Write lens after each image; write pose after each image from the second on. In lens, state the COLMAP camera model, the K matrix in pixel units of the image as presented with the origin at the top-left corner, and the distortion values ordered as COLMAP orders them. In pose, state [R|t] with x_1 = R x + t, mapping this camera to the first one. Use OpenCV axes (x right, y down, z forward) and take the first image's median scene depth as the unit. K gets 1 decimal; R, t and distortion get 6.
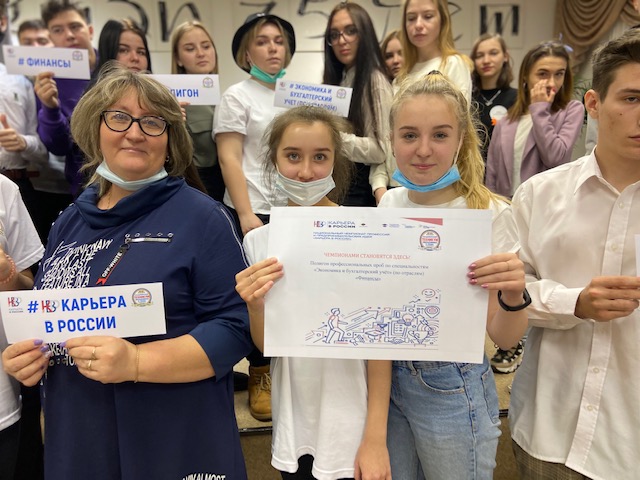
lens RADIAL K [[485.6, 0, 320.0], [0, 485.6, 240.0], [0, 0, 1]] dist [0.161872, 0.000711]
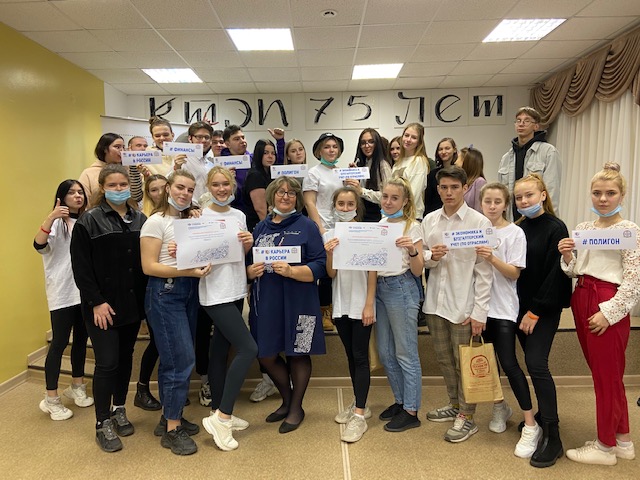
lens RADIAL K [[485.6, 0, 320.0], [0, 485.6, 240.0], [0, 0, 1]] dist [0.161872, 0.000711]
pose [[0.996439, 0.017031, -0.082575, 0.048369], [-0.022308, 0.997738, -0.063409, 0.193643], [0.081308, 0.065026, 0.994566, -1.651832]]
